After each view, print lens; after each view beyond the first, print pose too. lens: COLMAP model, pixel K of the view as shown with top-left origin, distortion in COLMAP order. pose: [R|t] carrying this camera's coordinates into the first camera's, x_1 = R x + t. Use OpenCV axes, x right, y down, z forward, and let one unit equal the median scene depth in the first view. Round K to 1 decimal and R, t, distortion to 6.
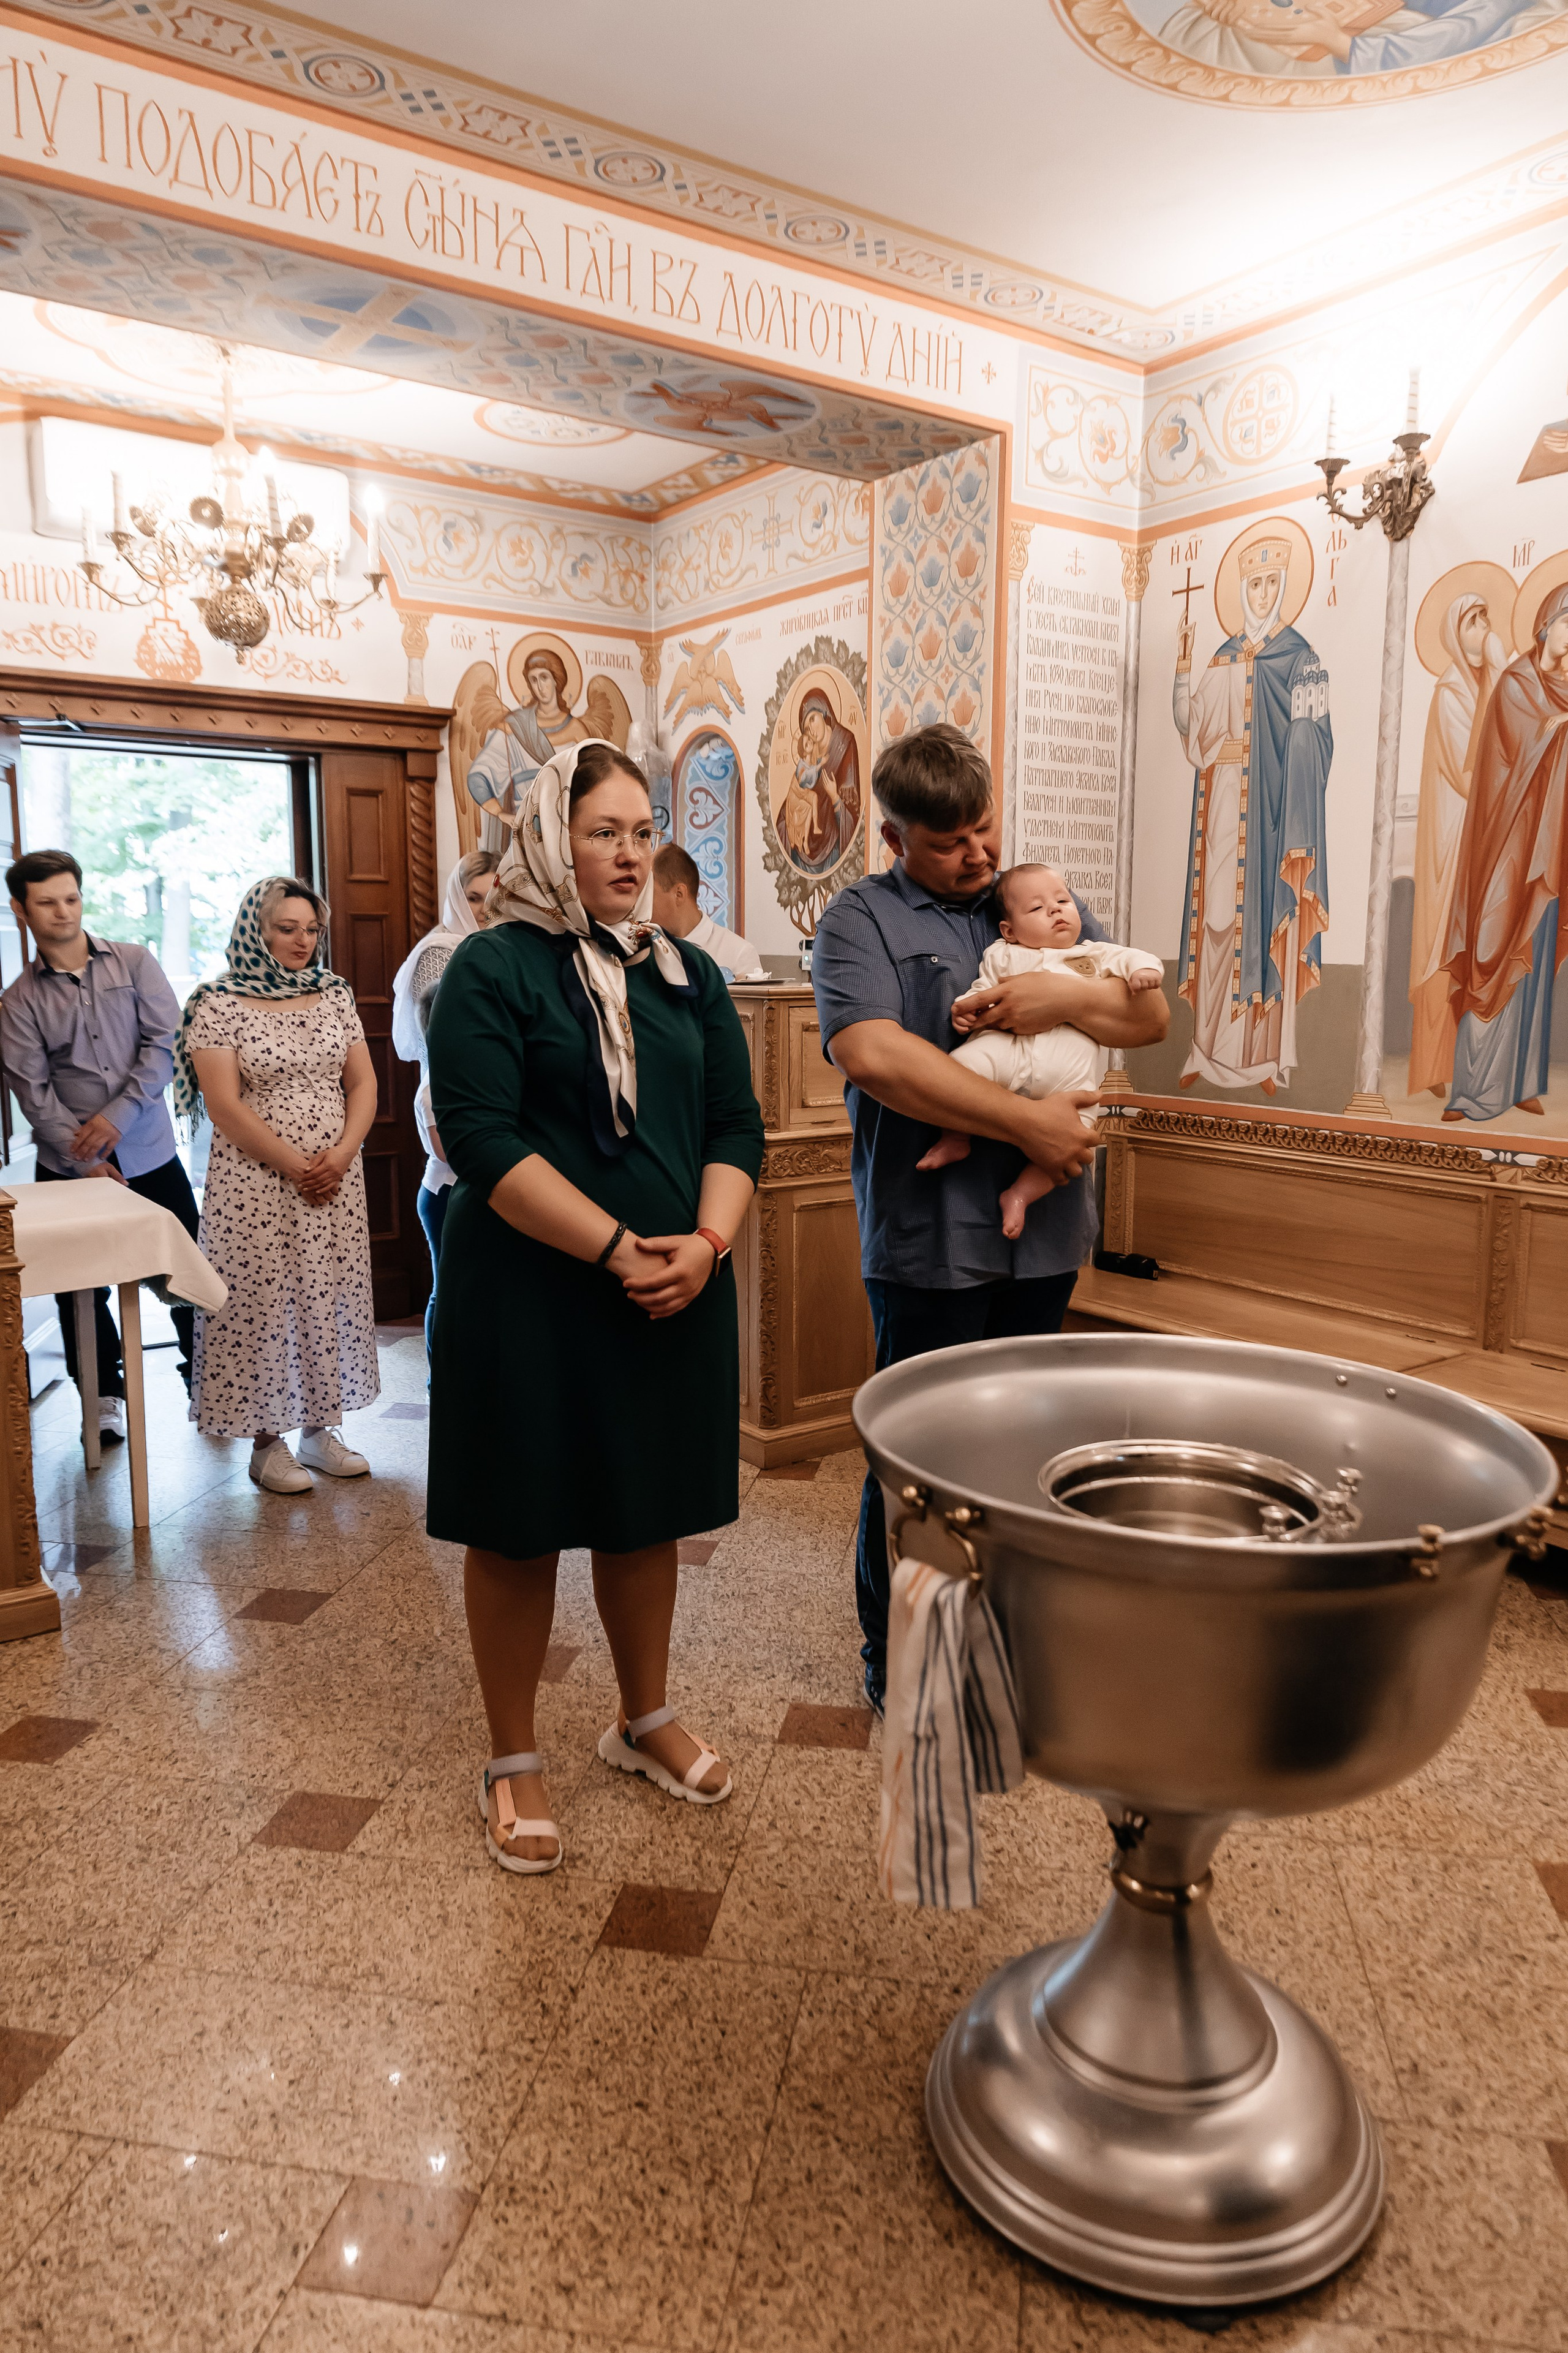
lens RADIAL K [[1554.6, 0, 779.6], [0, 1554.6, 1192.4], [0, 0, 1]] dist [-0.002030, 0.005097]
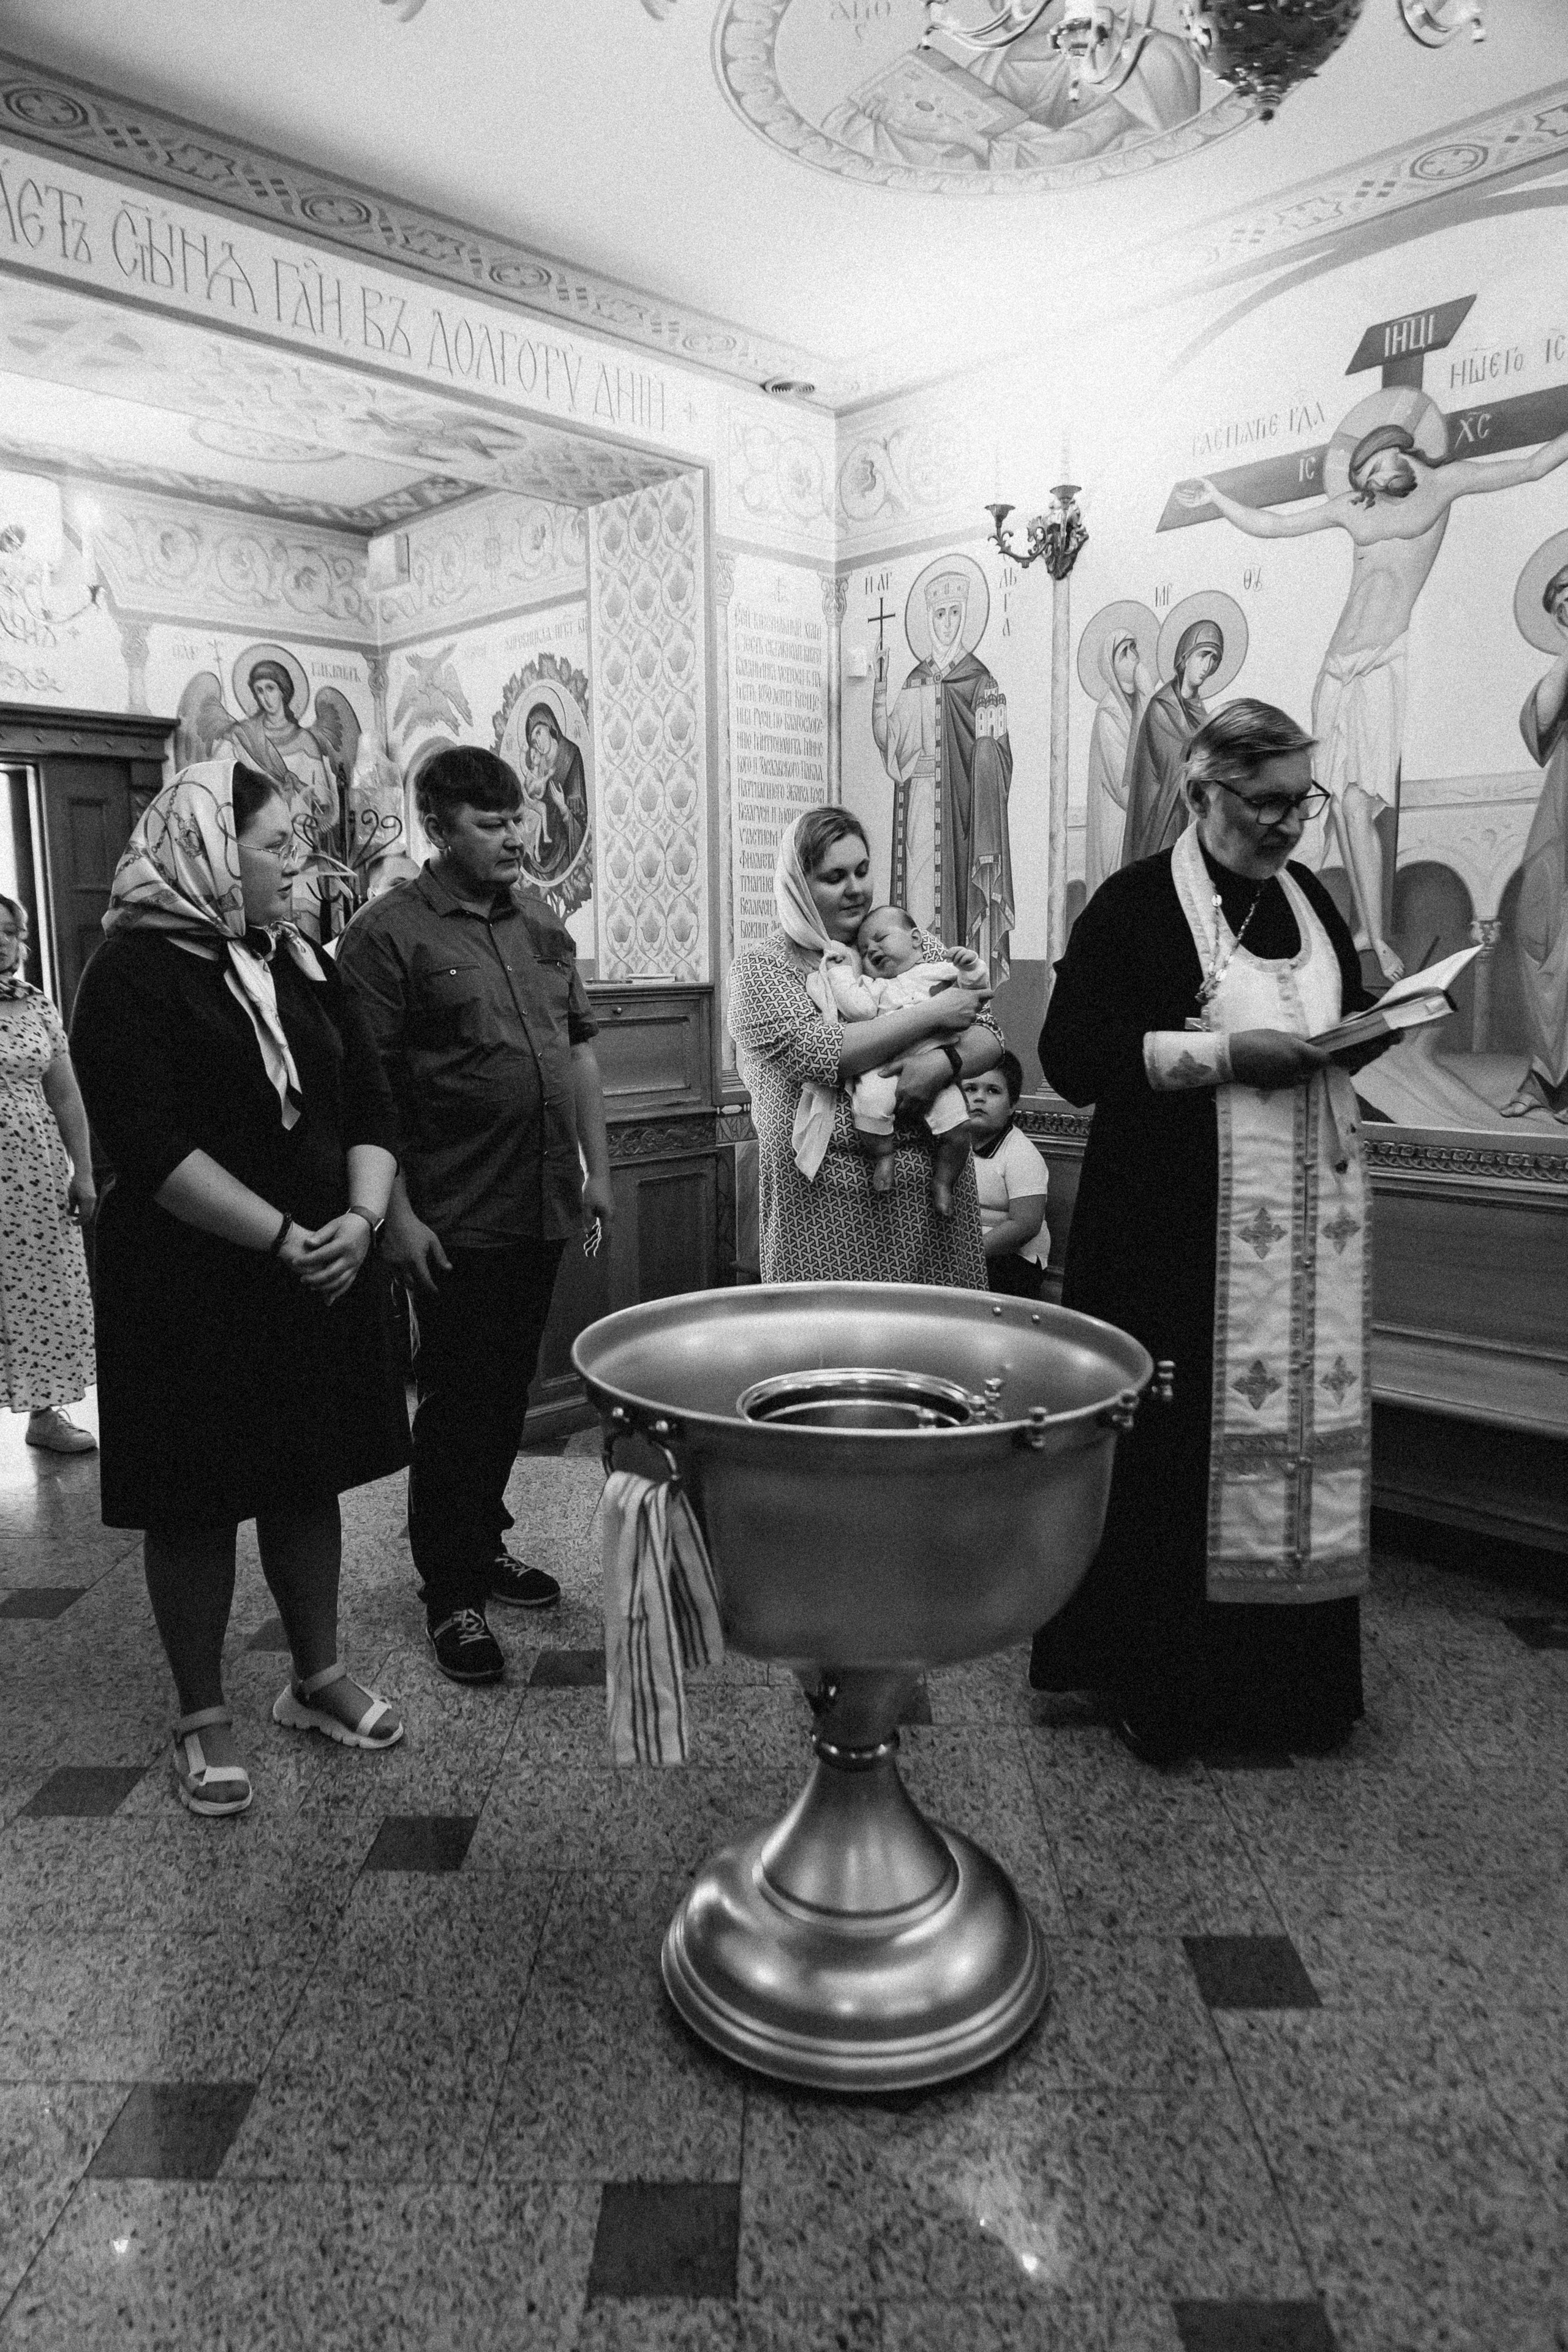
lens RADIAL K [[1554.0, 0, 771.6], [0, 1554.0, 1189.3], [0, 0, 1]] dist [-0.002030, 0.005097]
pose [[0.988072, -0.036312, 0.149650, 0.009730], [0.037118, 0.999308, -0.002599, 0.011159], [-0.149452, 0.008122, 0.988736, -0.057135]]
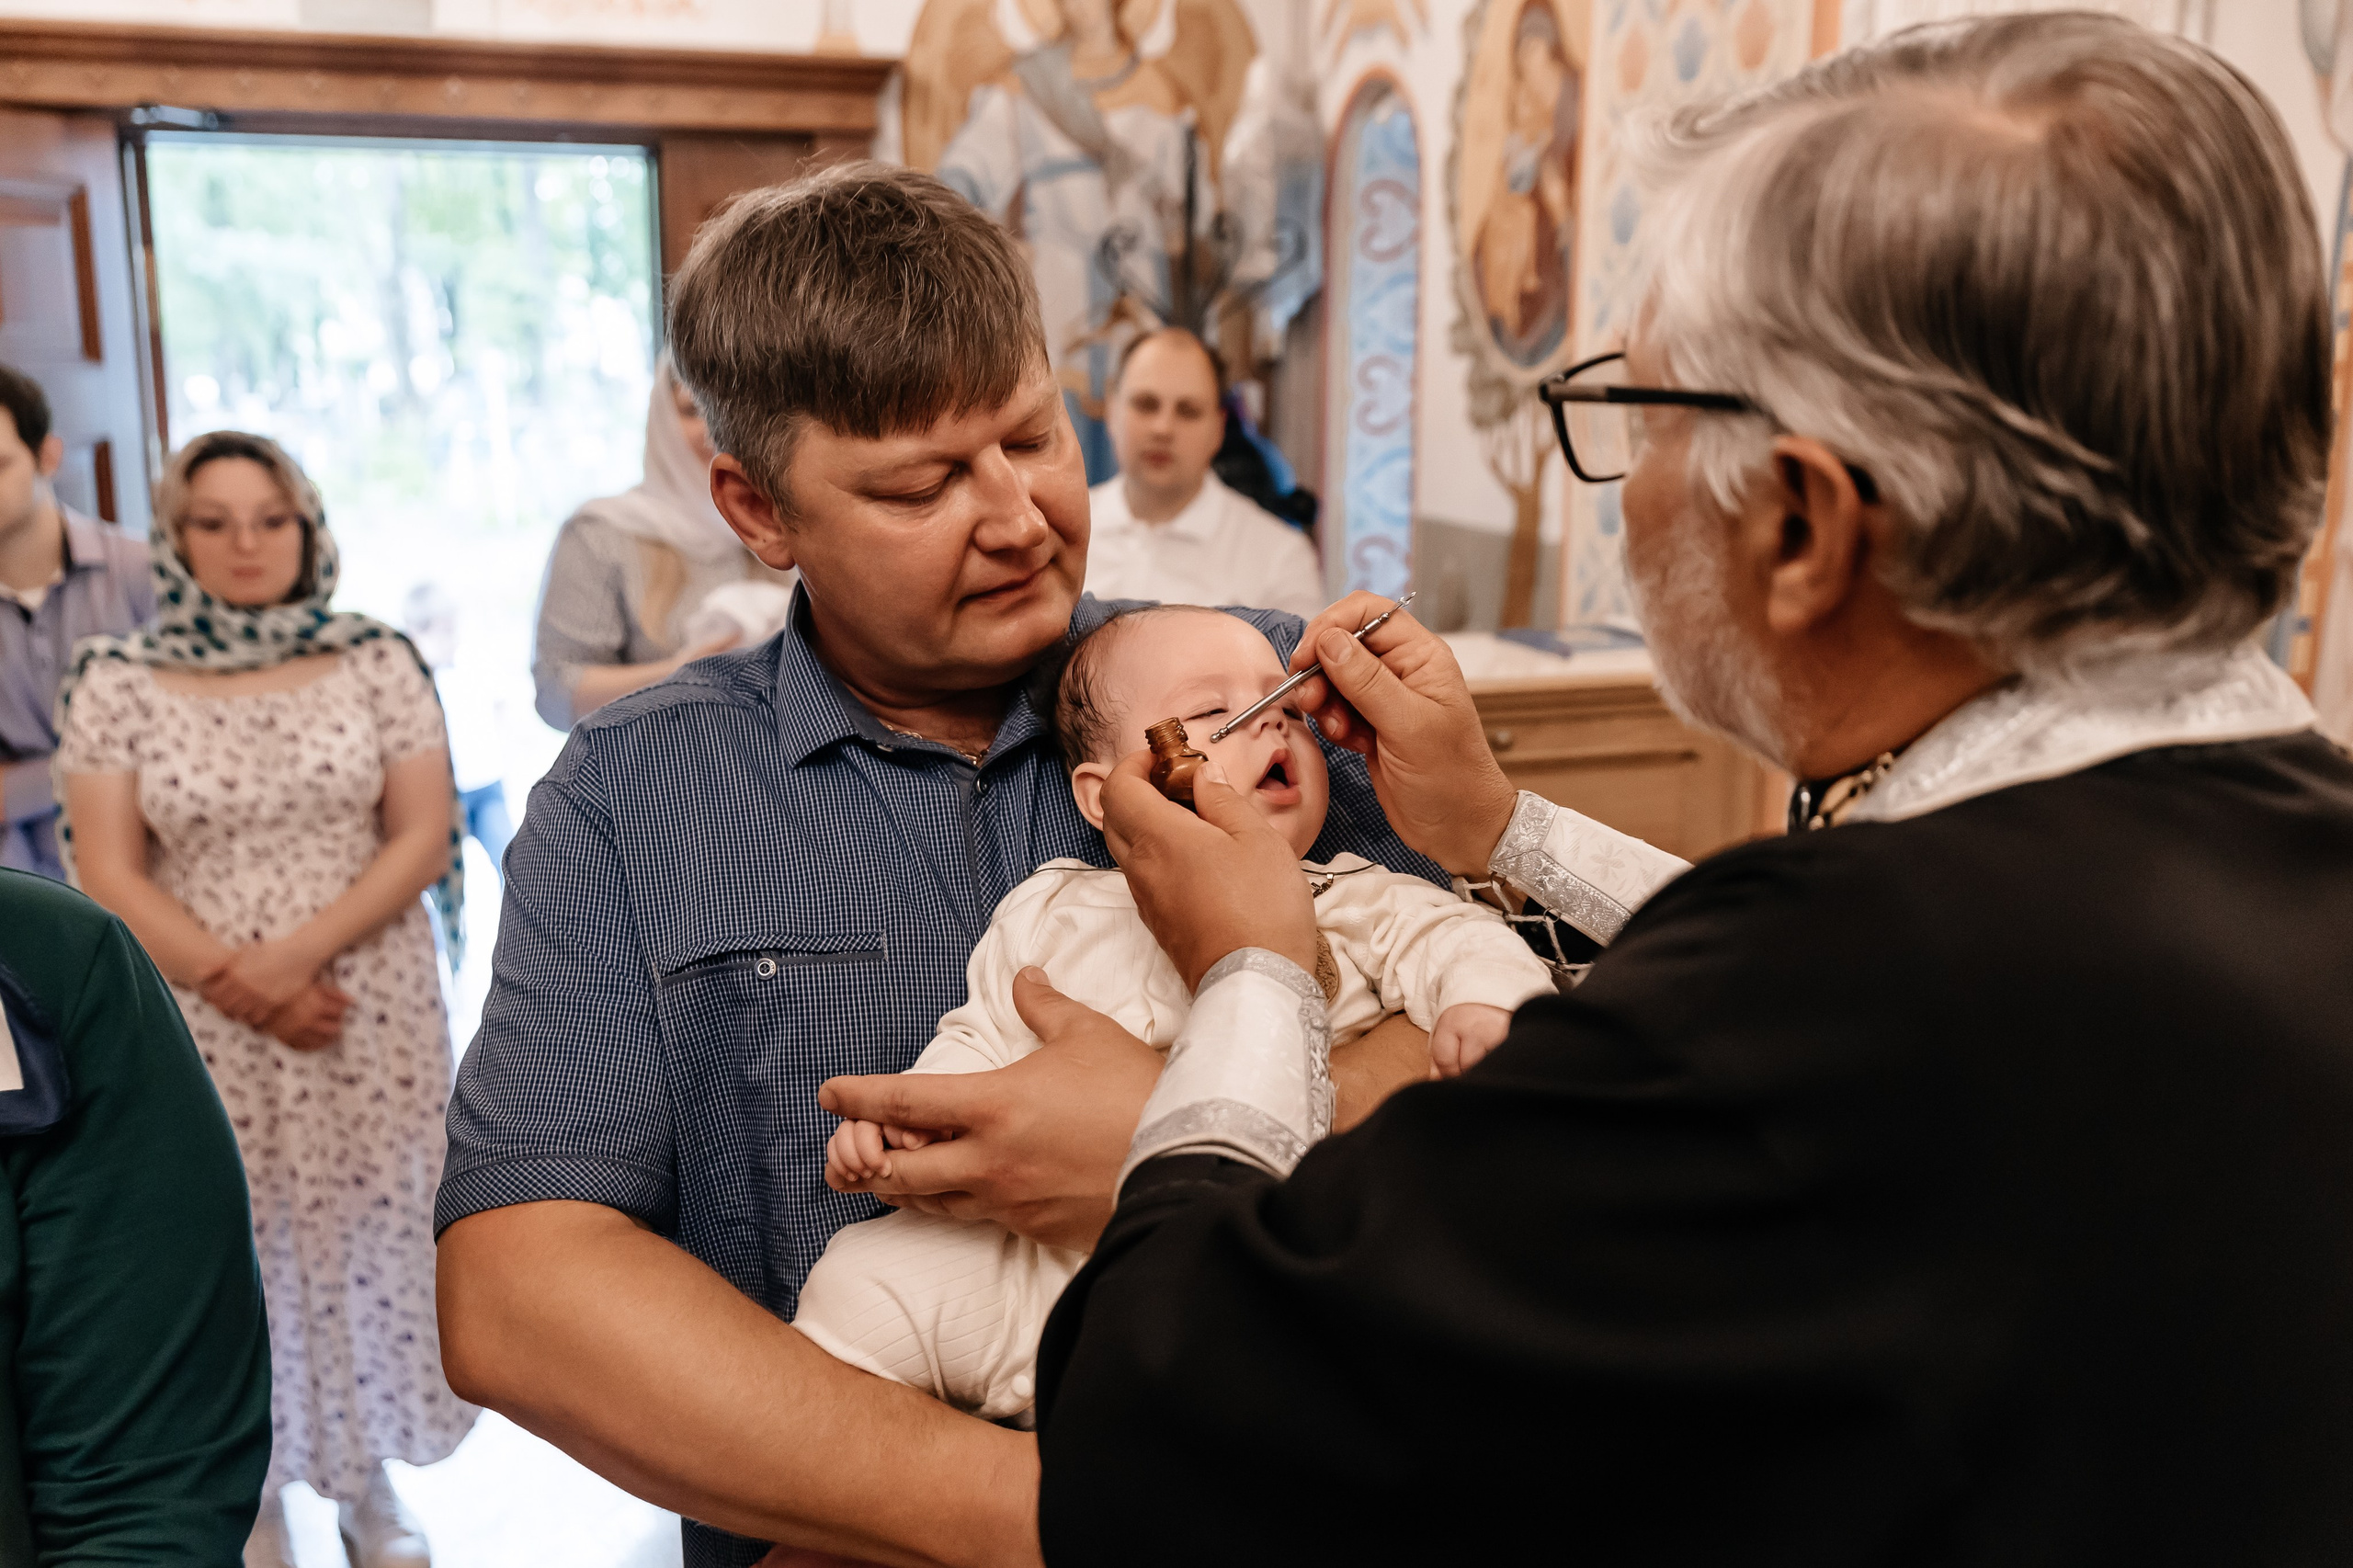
lens RADIAL K [[2197.7, 0, 1158.9], [0, 2197.7, 792.2], [0, 0, 1]] dist [-0.004504, 0.000000]
pose [[0.950783, 0.066403, -0.302657, 0.157604], [-0.054083, 0.997338, 0.048916, -0.117366], [0.305100, -0.030139, 0.951843, 0.353804]]
